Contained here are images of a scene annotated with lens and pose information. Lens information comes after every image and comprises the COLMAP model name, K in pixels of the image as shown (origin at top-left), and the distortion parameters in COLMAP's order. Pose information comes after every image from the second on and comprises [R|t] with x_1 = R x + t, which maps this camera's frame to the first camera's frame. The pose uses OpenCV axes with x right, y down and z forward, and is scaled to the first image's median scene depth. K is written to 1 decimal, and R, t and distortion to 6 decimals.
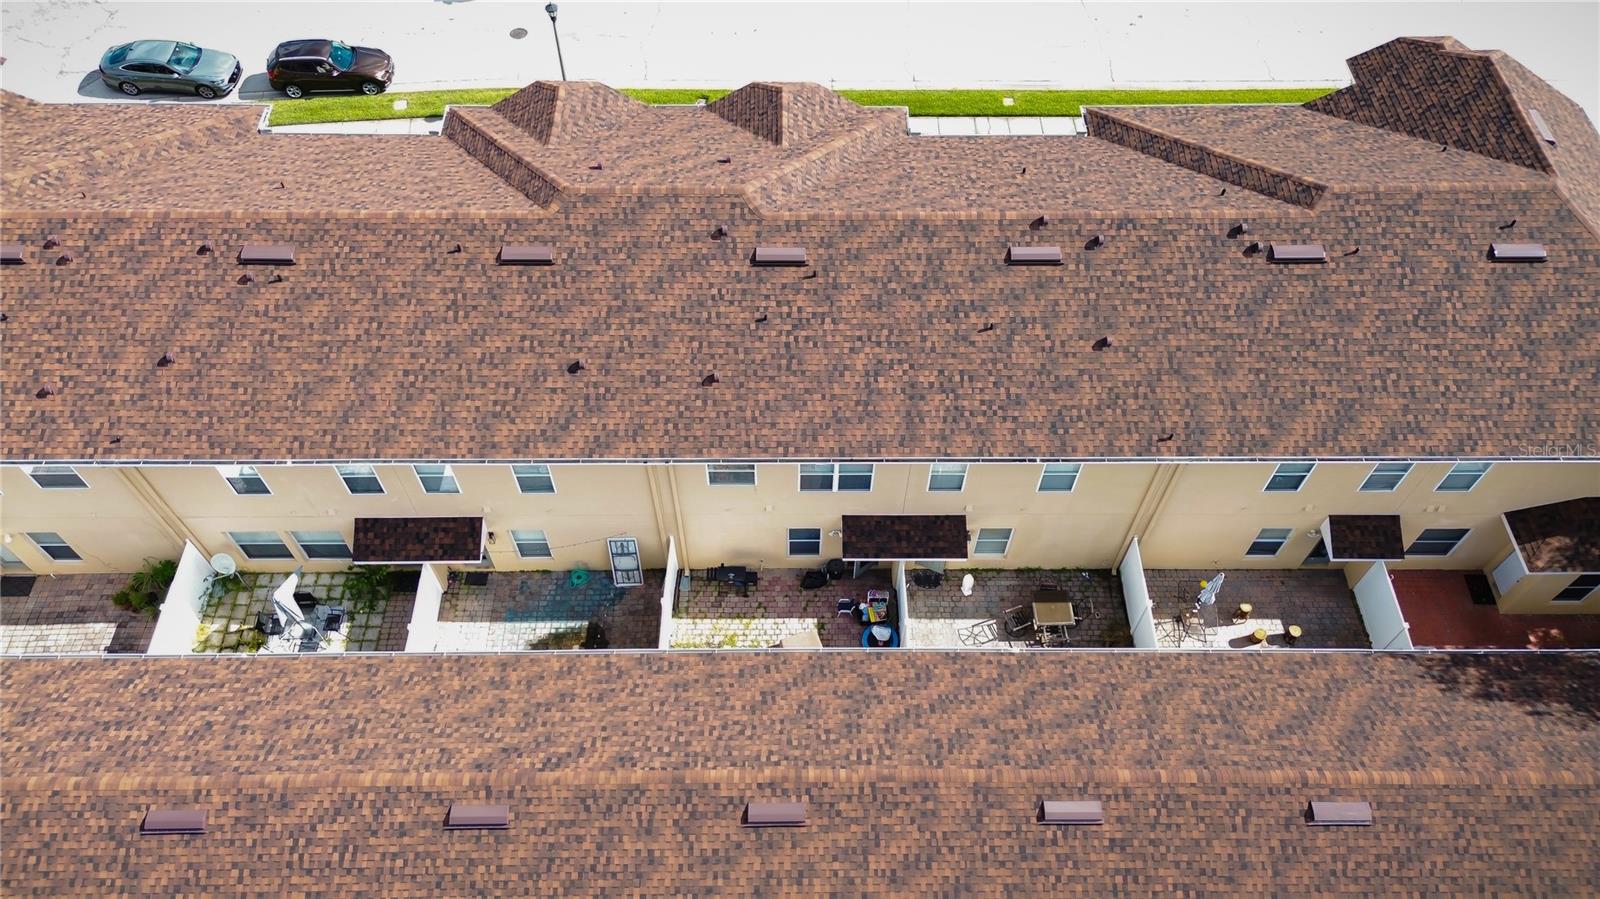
lens RADIAL K [[1036.4, 0, 796.5], [0, 1036.4, 231.0], [0, 0, 1]] dist [0.045853, -0.026554]
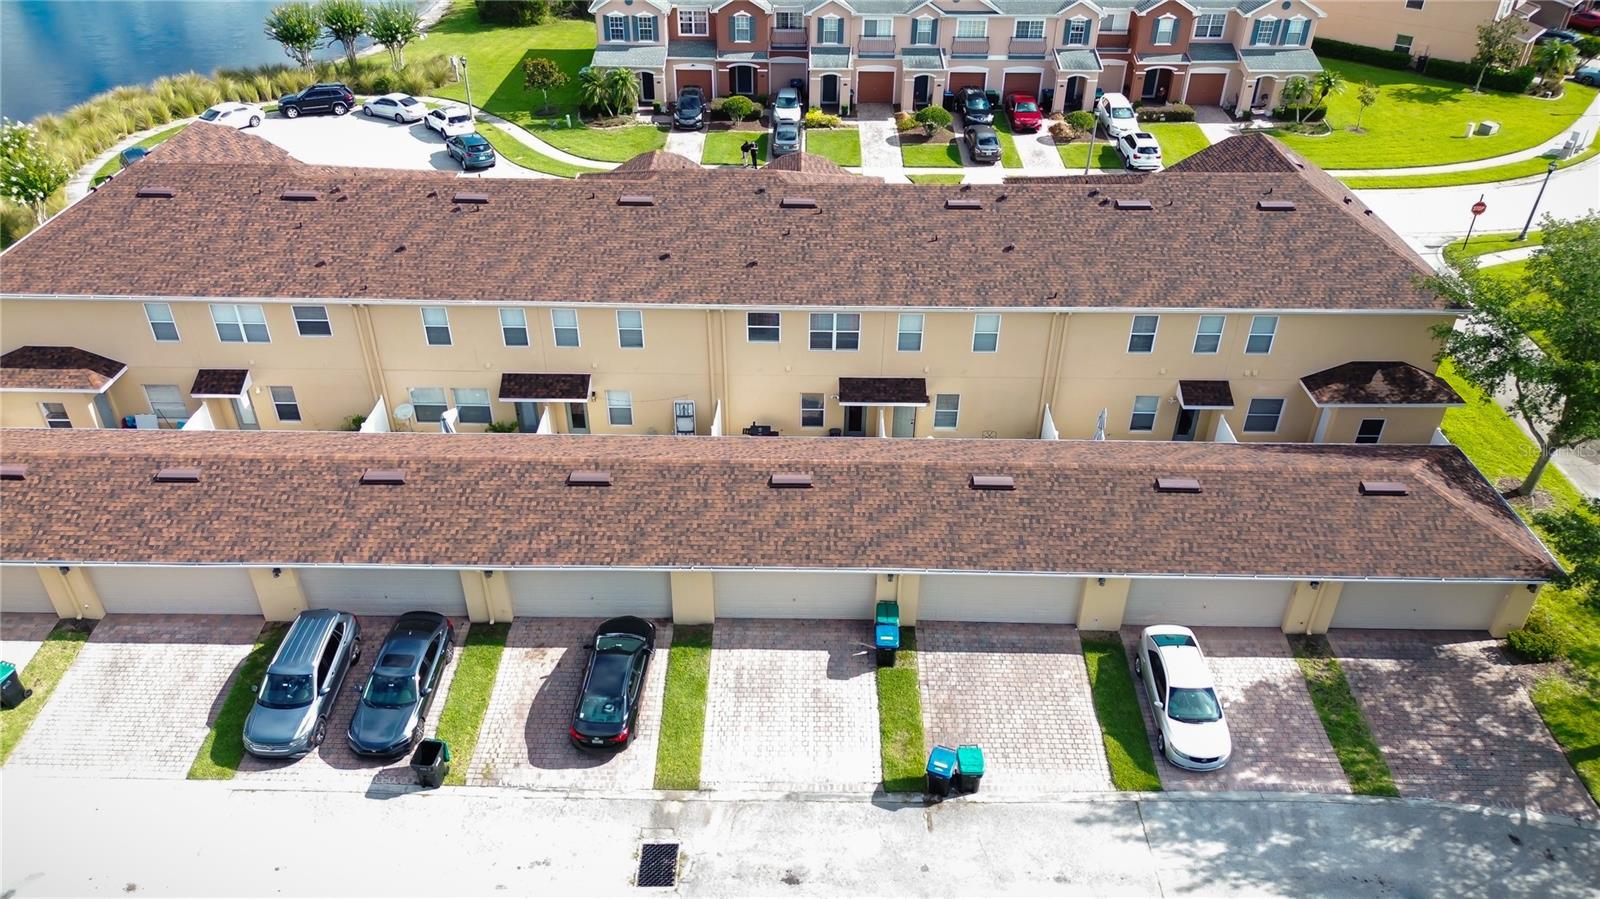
lens RADIAL K [[1133.1, 0, 800.0], [0, 1133.1, 449.5], [0, 0, 1]] dist [0.073089, -0.078280]
pose [[0.999855, 0.010846, -0.013153, 0.012357], [-0.014905, 0.930641, -0.365631, 1.015683], [0.008275, 0.365774, 0.930667, -0.458151]]
